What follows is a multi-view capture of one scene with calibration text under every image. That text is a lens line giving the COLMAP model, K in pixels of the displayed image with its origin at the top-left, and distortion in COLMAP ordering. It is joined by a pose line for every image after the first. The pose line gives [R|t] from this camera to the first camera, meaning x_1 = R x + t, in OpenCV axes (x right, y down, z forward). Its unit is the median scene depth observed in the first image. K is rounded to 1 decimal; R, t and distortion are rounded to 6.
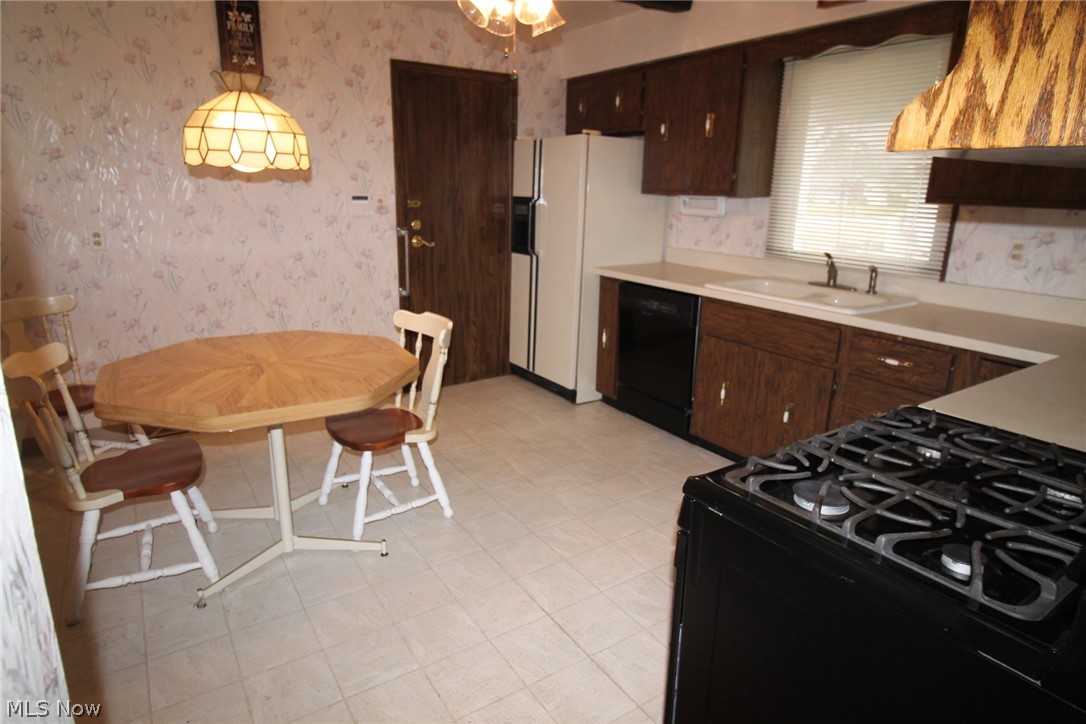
lens RADIAL K [[632.0, 0, 540.0], [0, 632.0, 347.8], [0, 0, 1]] dist [0.010276, -0.012398]
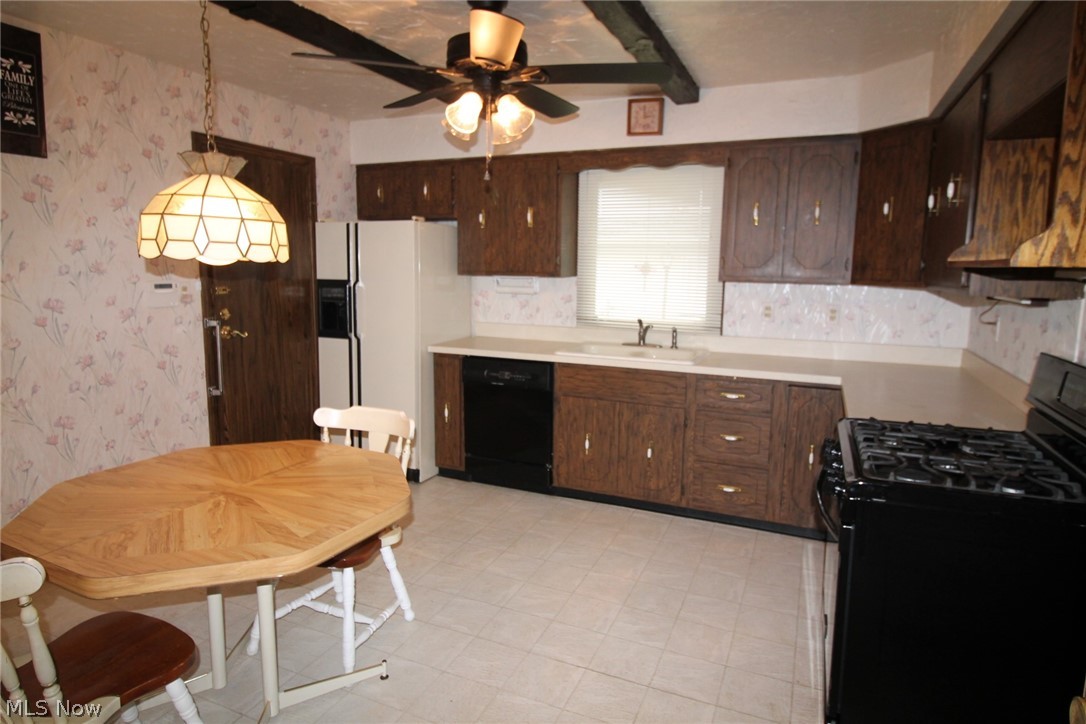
lens RADIAL K [[632.0, 0, 540.0], [0, 632.0, 347.8], [0, 0, 1]] dist [0.010276, -0.012398]
pose [[0.838660, -0.080561, 0.538665, -0.364626], [0.139296, 0.987834, -0.069136, -0.031309], [-0.526542, 0.133015, 0.839679, 0.045309]]
